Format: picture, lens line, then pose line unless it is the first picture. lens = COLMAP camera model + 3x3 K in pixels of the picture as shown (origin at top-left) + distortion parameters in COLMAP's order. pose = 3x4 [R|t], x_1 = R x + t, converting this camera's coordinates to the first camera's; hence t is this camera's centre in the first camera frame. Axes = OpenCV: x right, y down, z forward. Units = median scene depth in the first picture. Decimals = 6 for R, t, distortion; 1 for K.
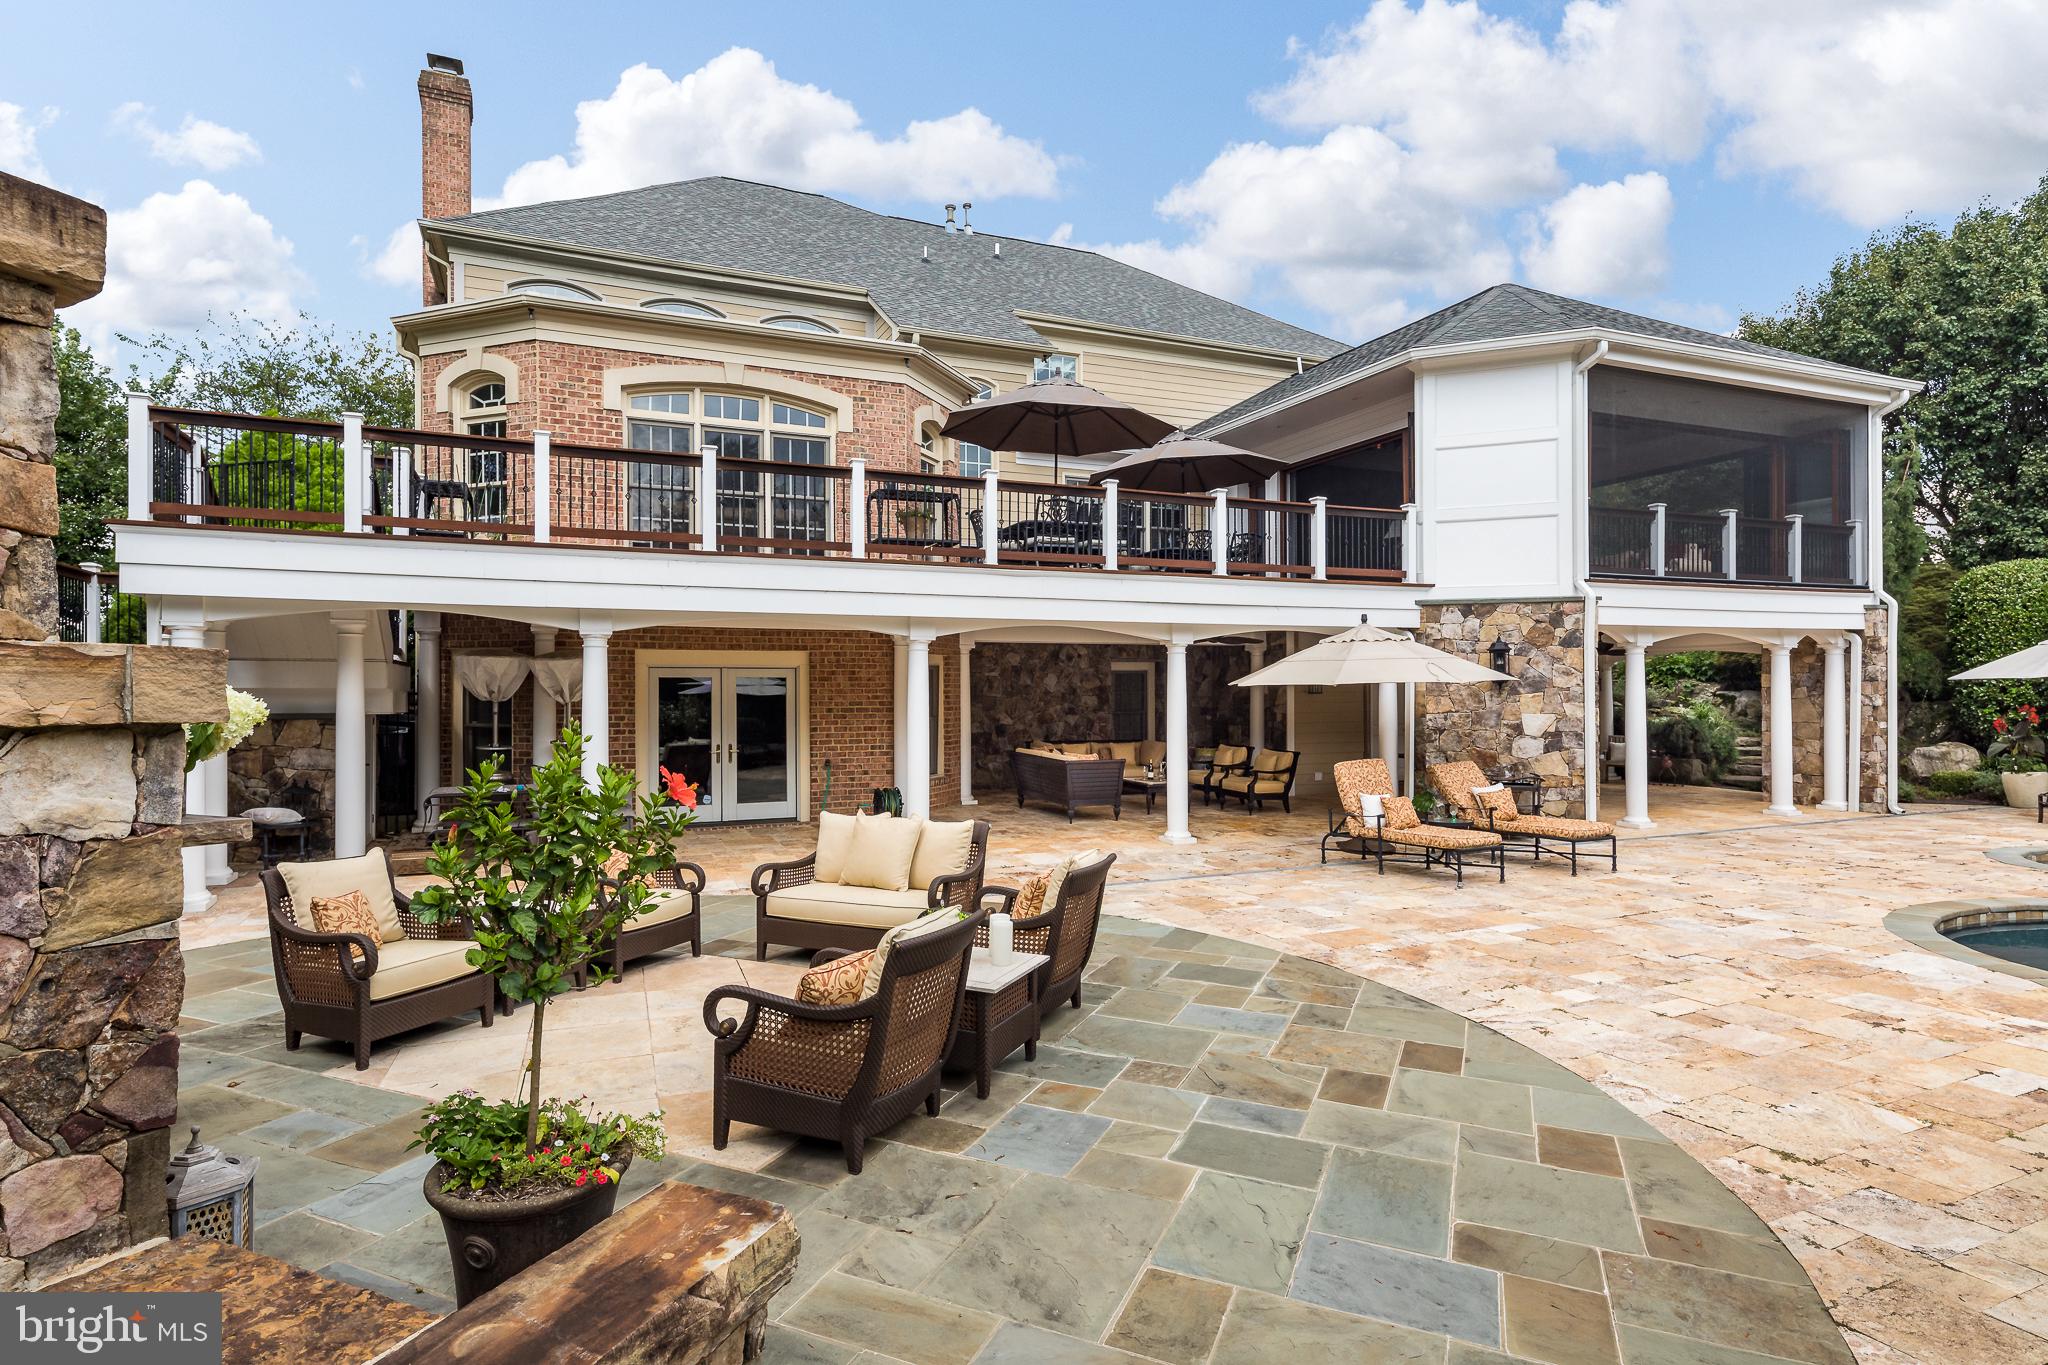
lens RADIAL K [[1024.9, 0, 985.7], [0, 1024.9, 700.5], [0, 0, 1]] dist [0.001338, 0.000806]
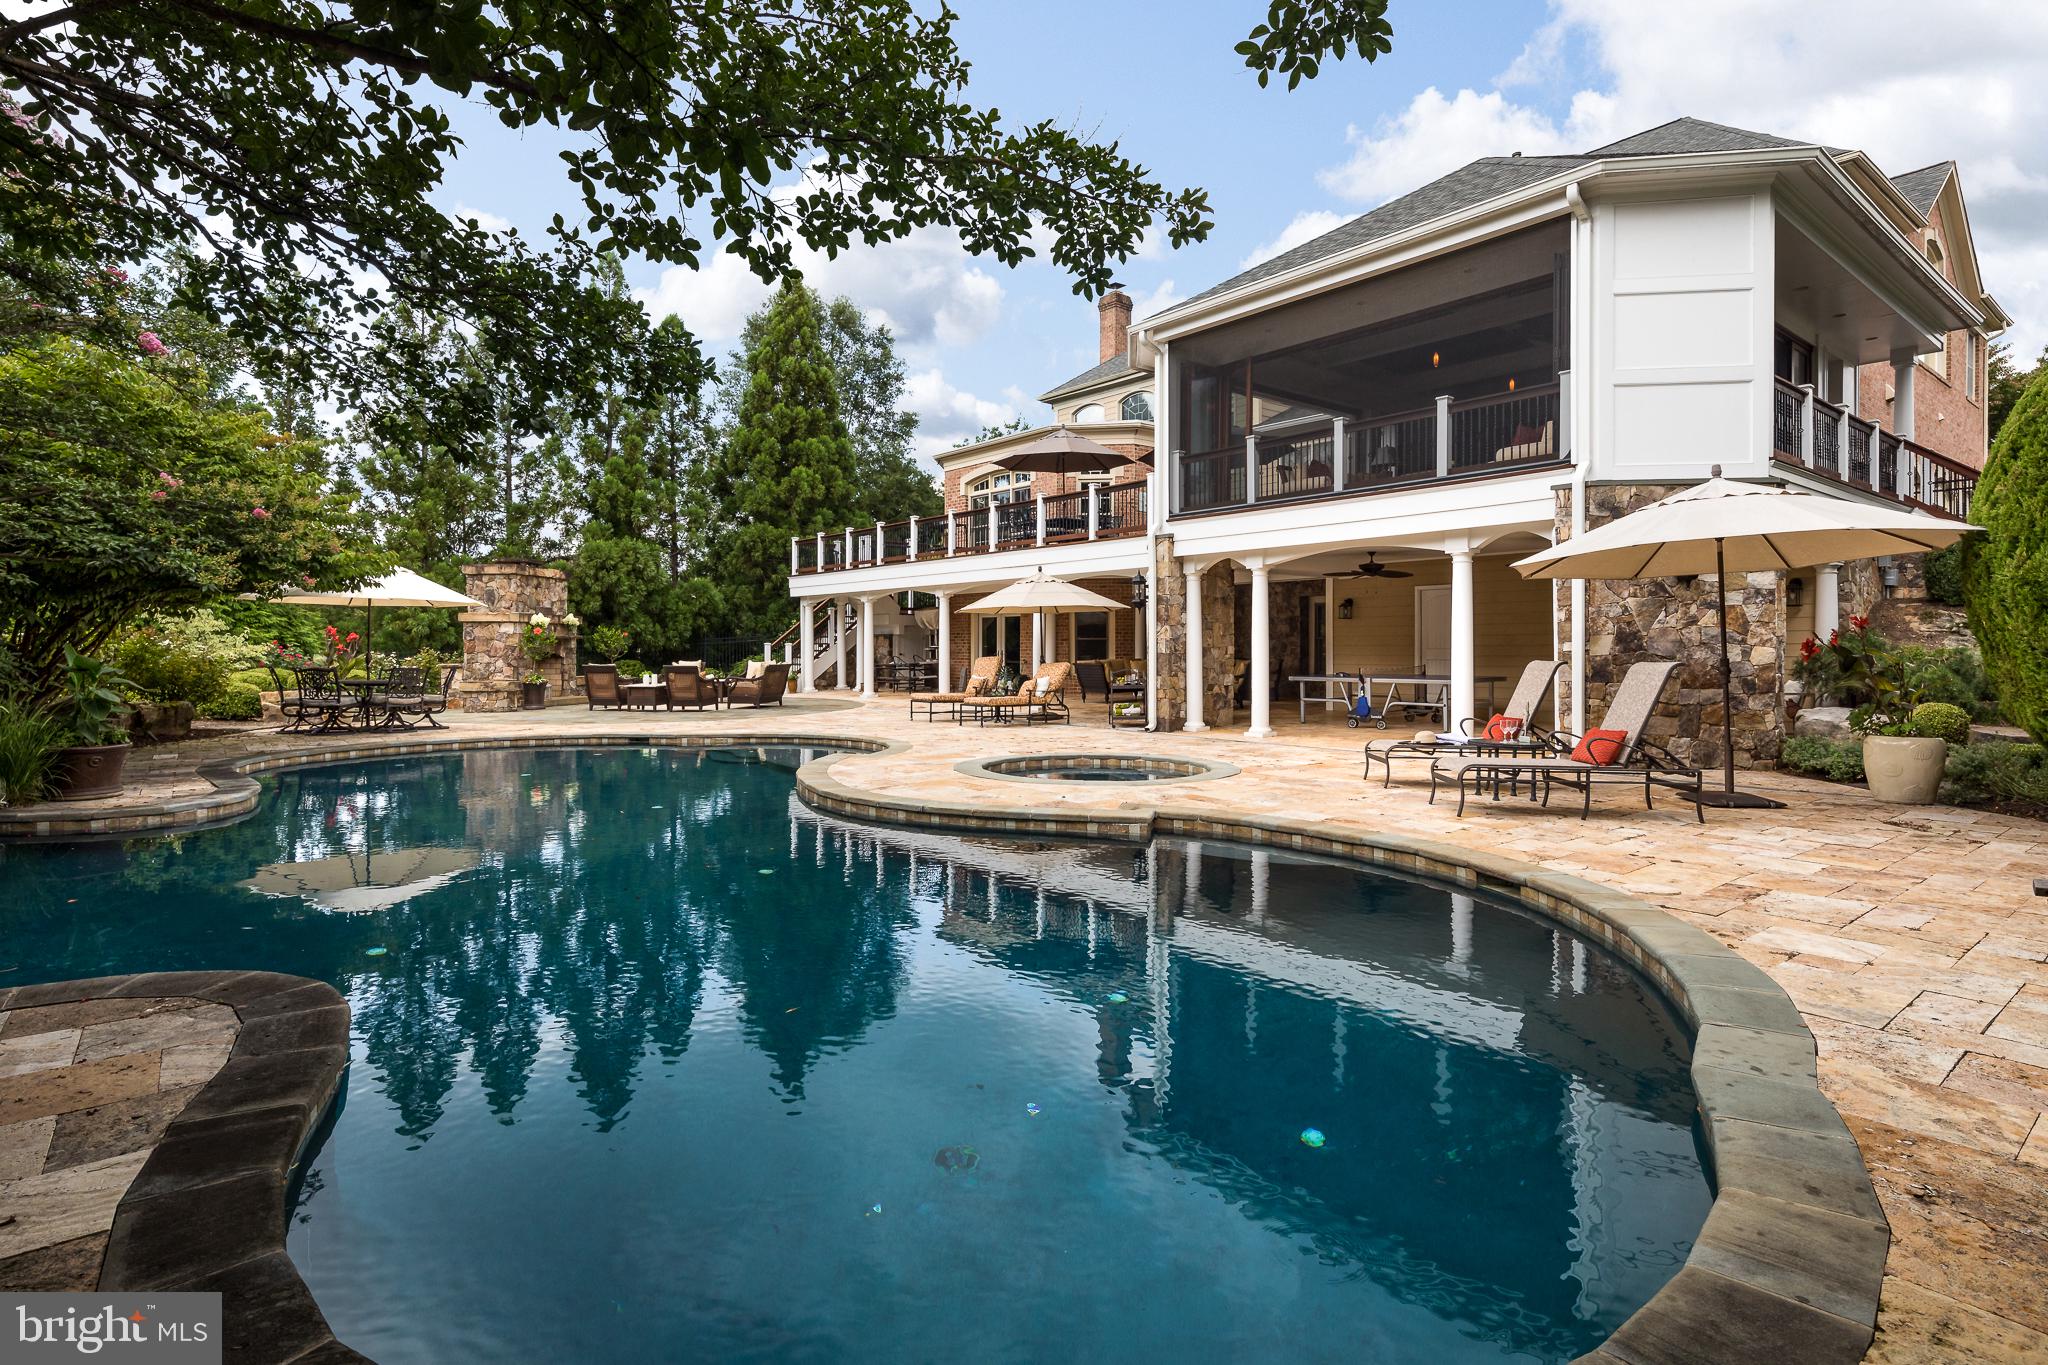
lens RADIAL K [[1022.0, 0, 1008.5], [0, 1022.0, 651.2], [0, 0, 1]] dist [0.000066, 0.000043]
pose [[0.289342, 0.010372, -0.957170, 1.617678], [-0.001069, 0.999944, 0.010512, 0.024408], [0.957225, -0.002018, 0.289337, 0.453383]]
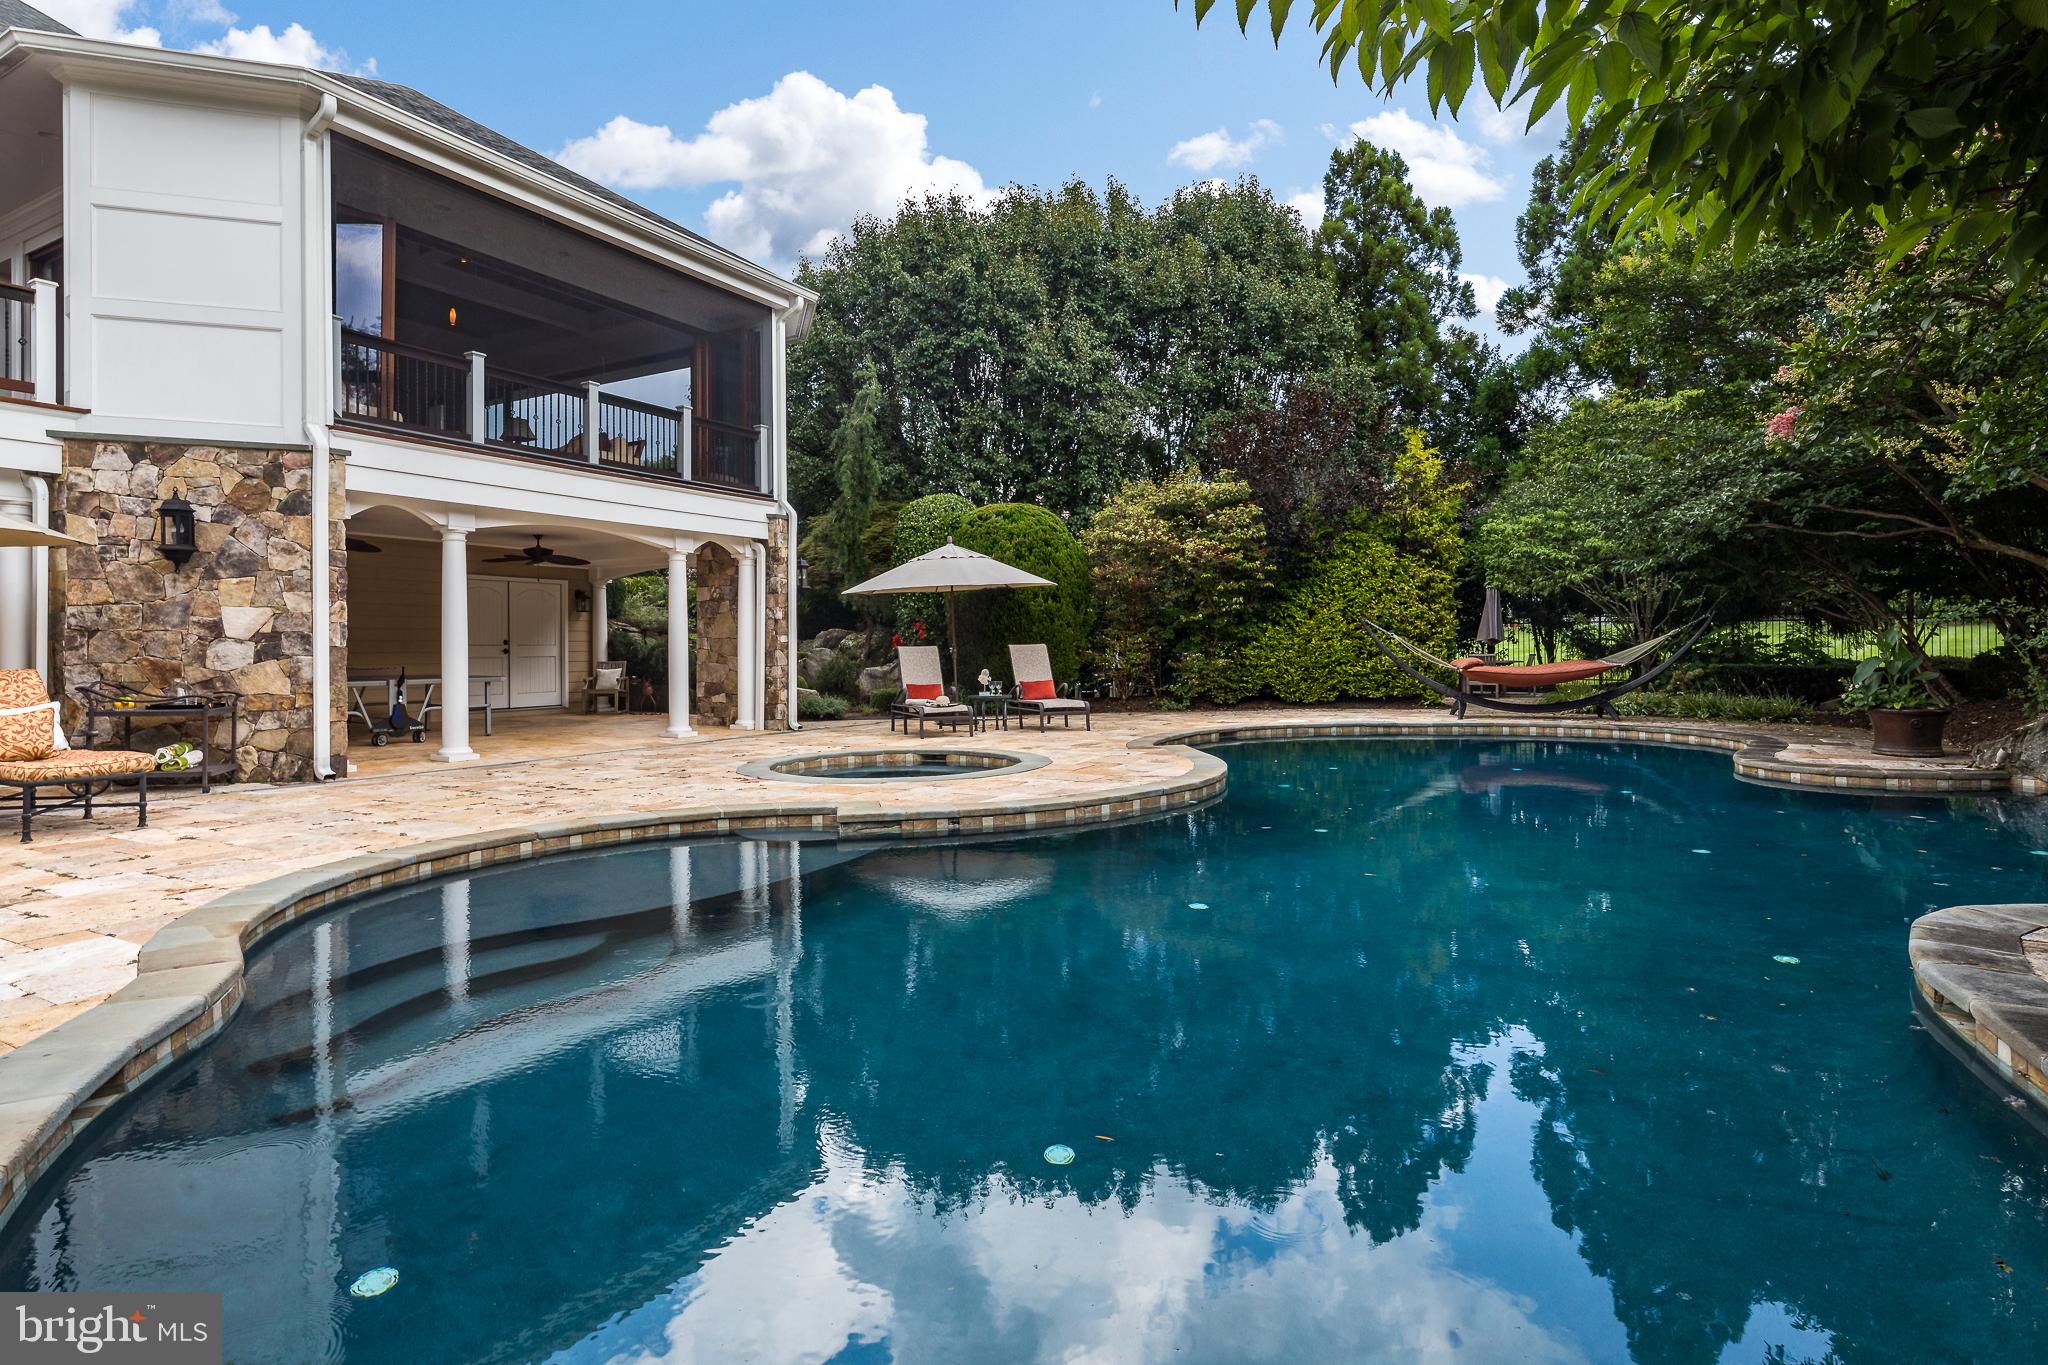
lens RADIAL K [[1022.0, 0, 1008.5], [0, 1022.0, 651.2], [0, 0, 1]] dist [0.000066, 0.000043]
pose [[0.786524, 0.002018, 0.617556, 0.488716], [0.001793, 0.999983, -0.005552, 0.045348], [-0.617557, 0.005474, 0.786507, 0.120779]]
